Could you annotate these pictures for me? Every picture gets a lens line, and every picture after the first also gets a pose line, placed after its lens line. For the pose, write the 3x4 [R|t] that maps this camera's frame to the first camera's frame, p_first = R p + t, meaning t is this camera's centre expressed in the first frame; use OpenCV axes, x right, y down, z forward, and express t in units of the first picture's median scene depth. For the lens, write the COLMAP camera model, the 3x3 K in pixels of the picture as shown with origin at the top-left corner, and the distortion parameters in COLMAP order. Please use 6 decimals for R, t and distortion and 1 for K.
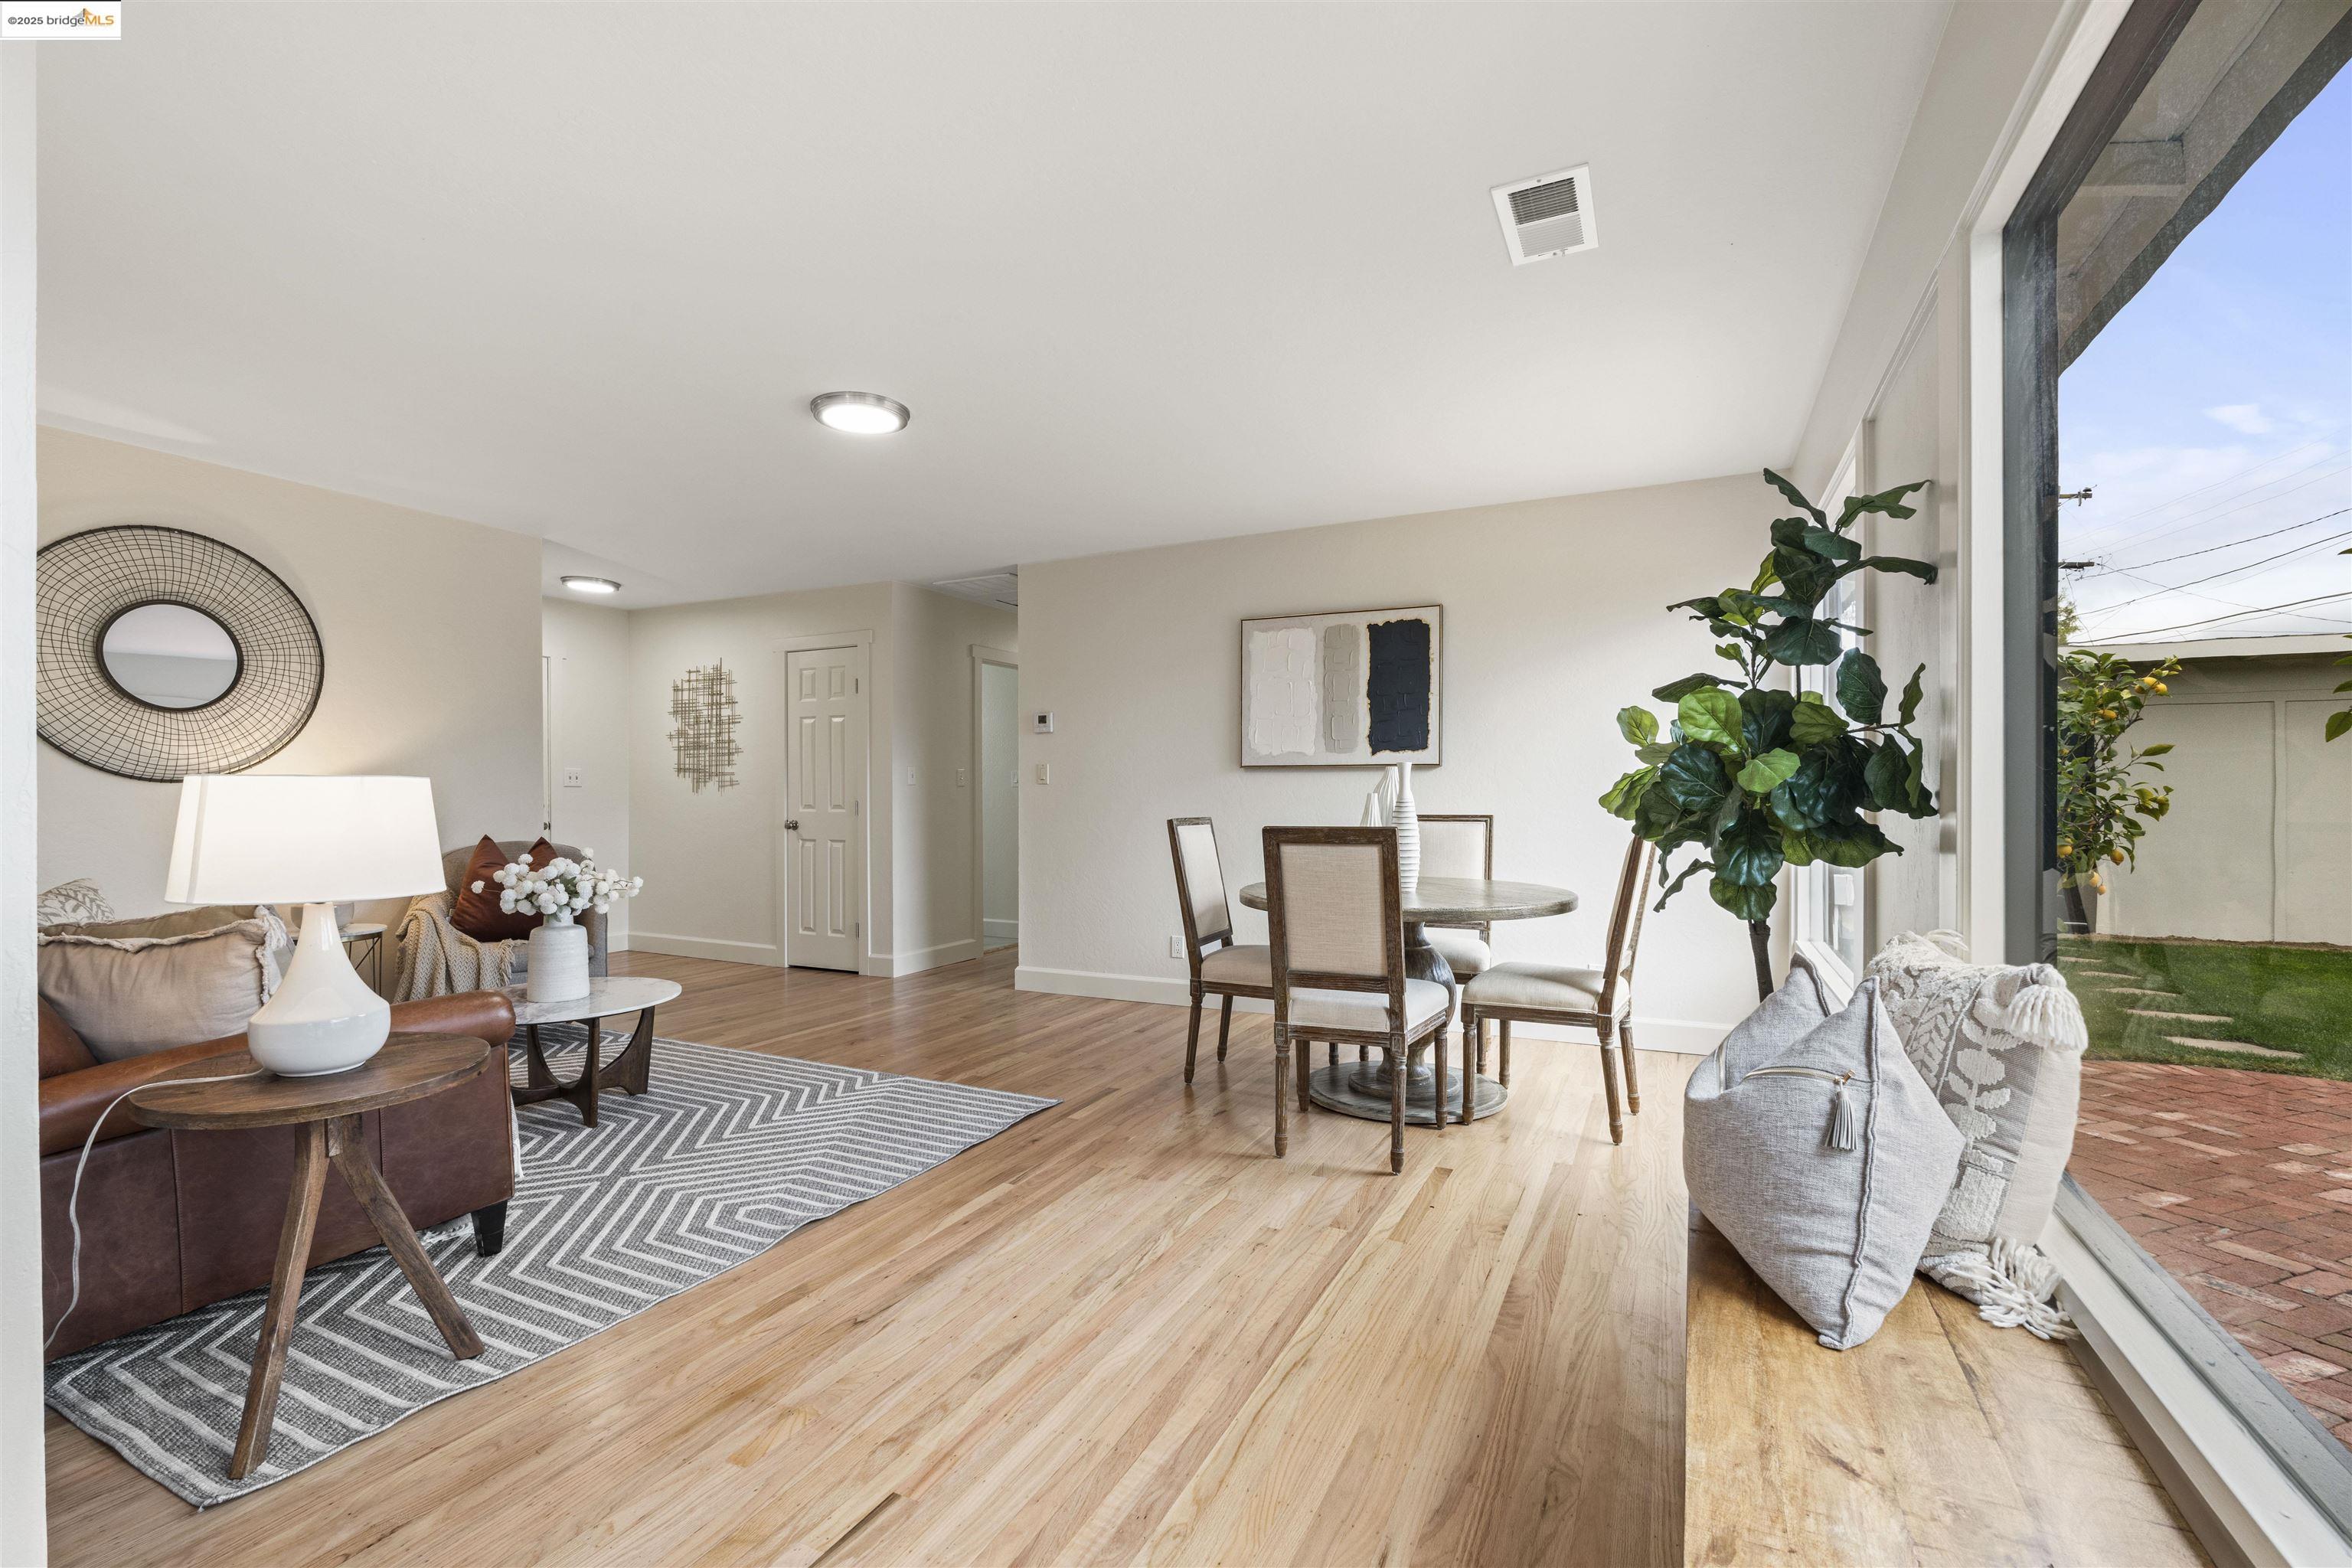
lens RADIAL K [[1037.4, 0, 1178.9], [0, 1037.4, 796.4], [0, 0, 1]] dist [-0.003603, 0.001022]
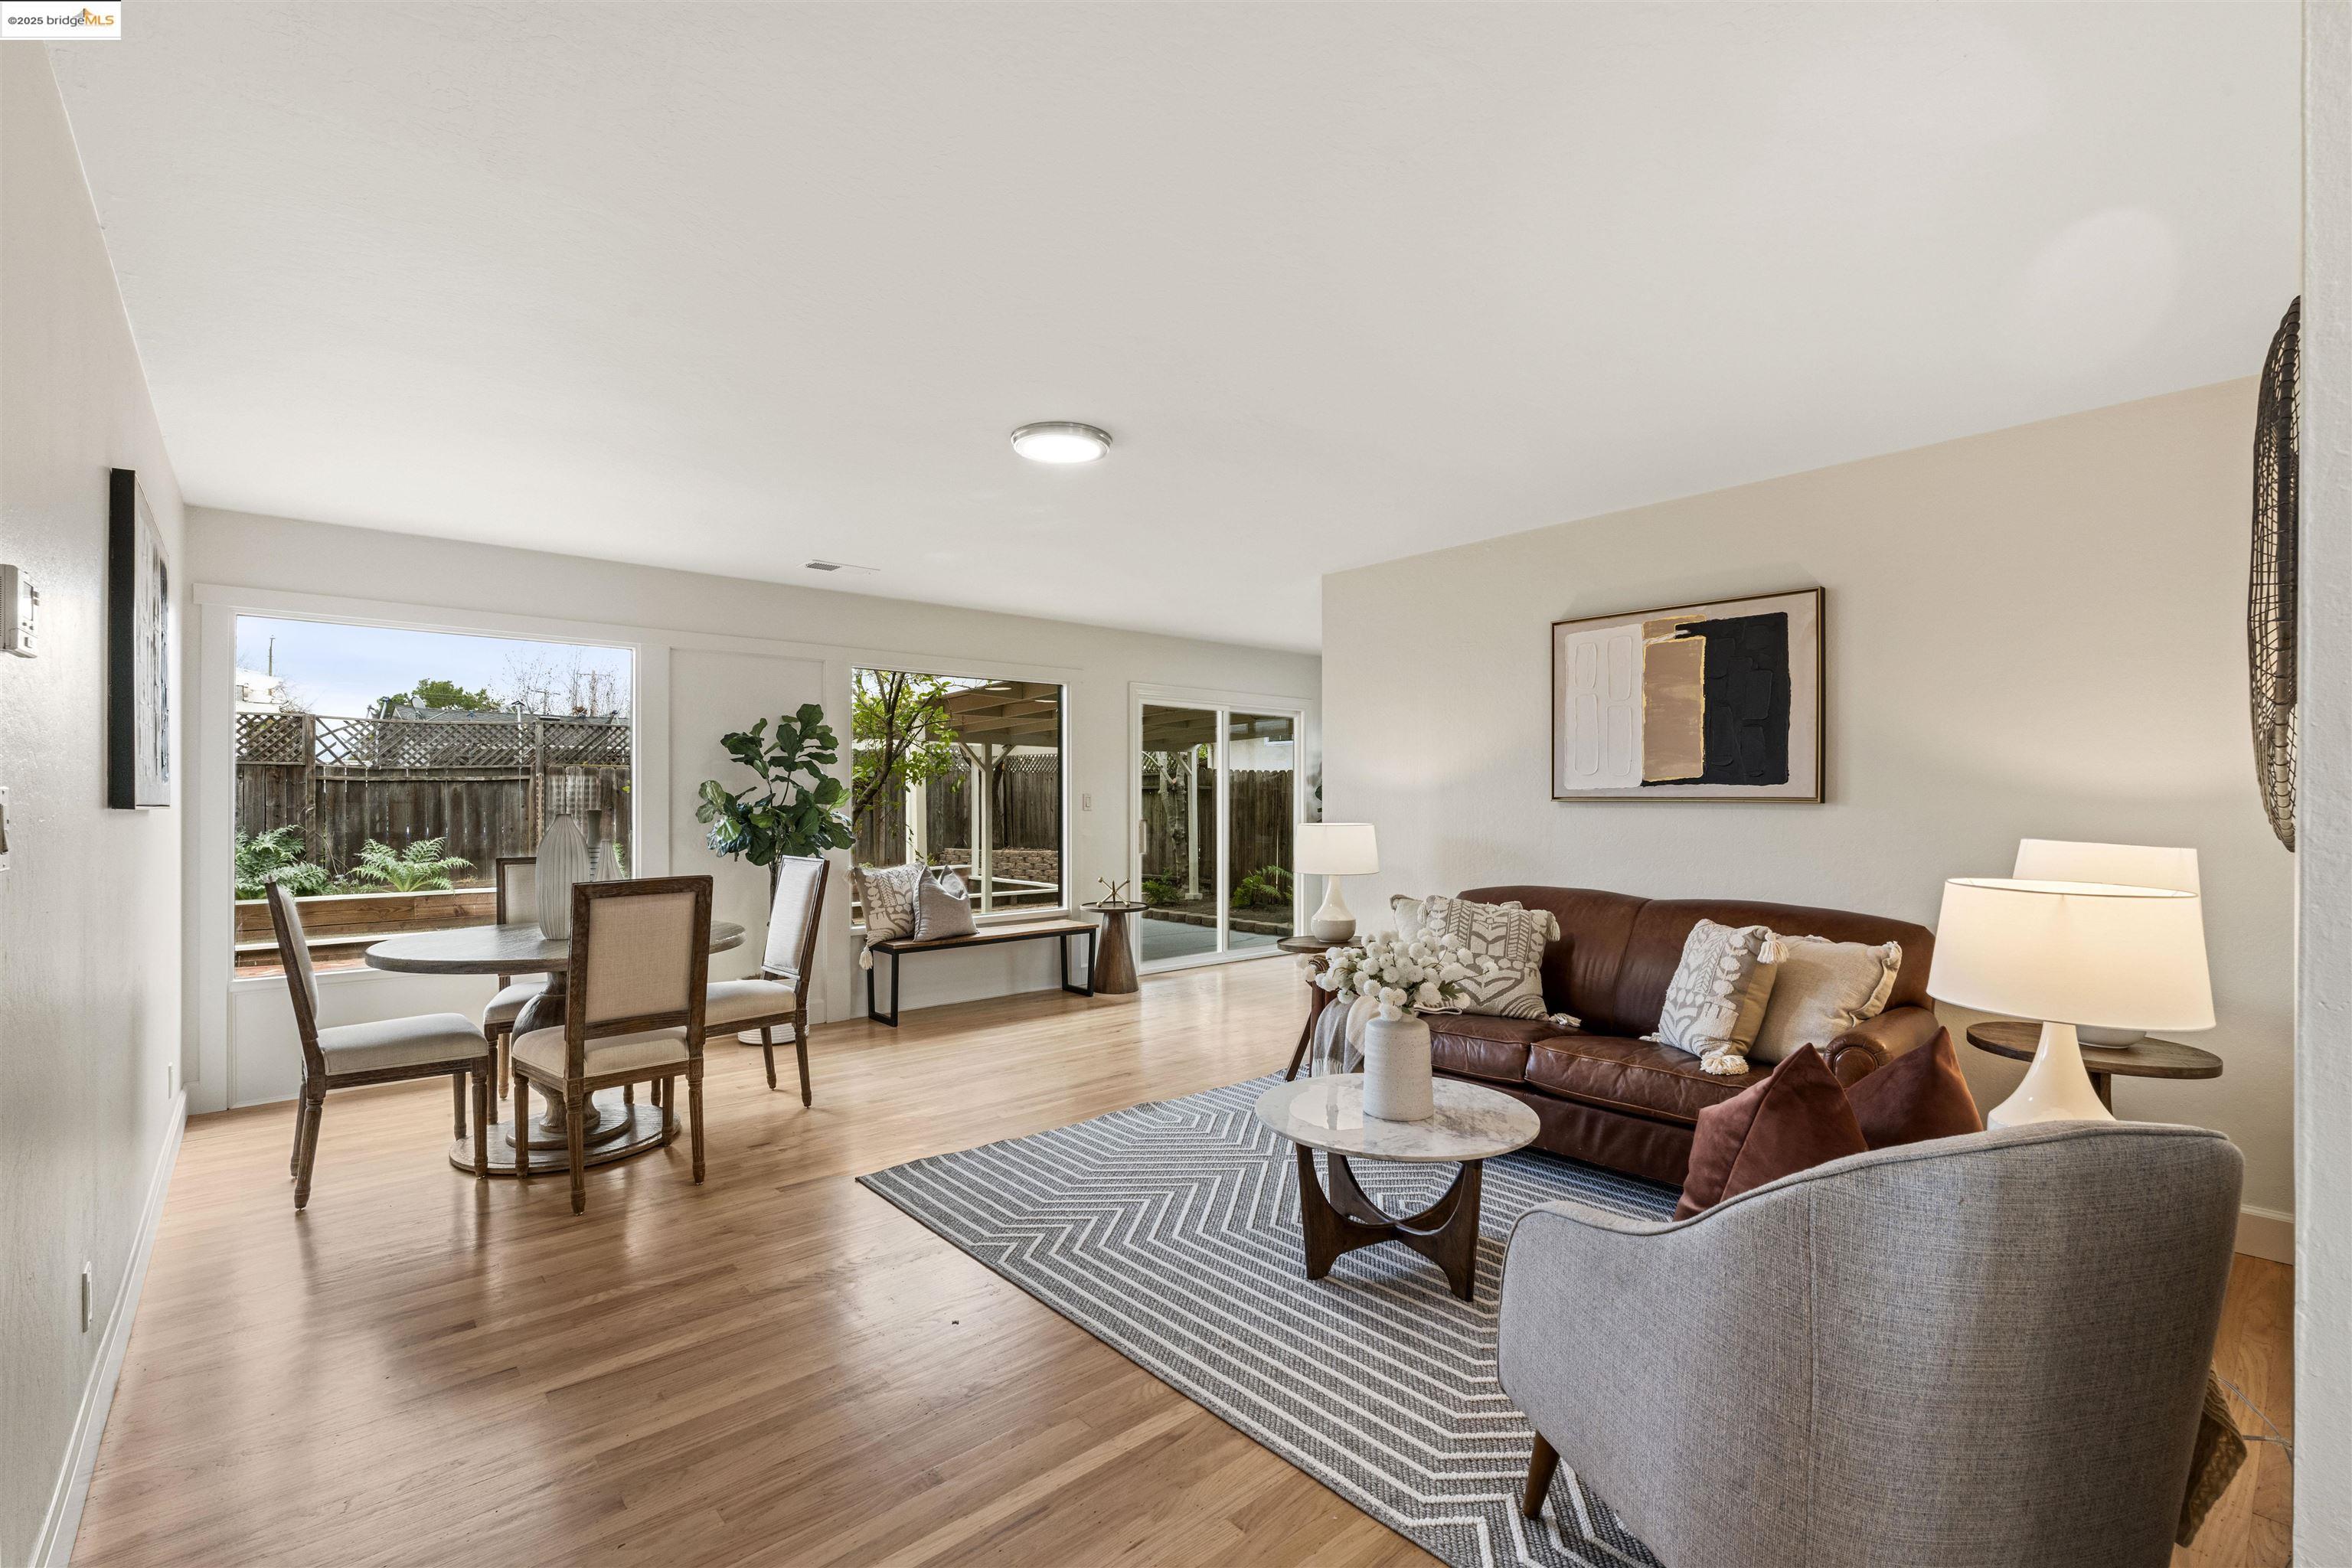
lens RADIAL K [[1037.4, 0, 1173.4], [0, 1037.4, 795.8], [0, 0, 1]] dist [-0.003603, 0.001022]
pose [[-0.921479, -0.000574, 0.388427, -0.750012], [-0.002109, 0.999992, -0.003527, -0.044459], [-0.388422, -0.004069, -0.921473, 1.796352]]
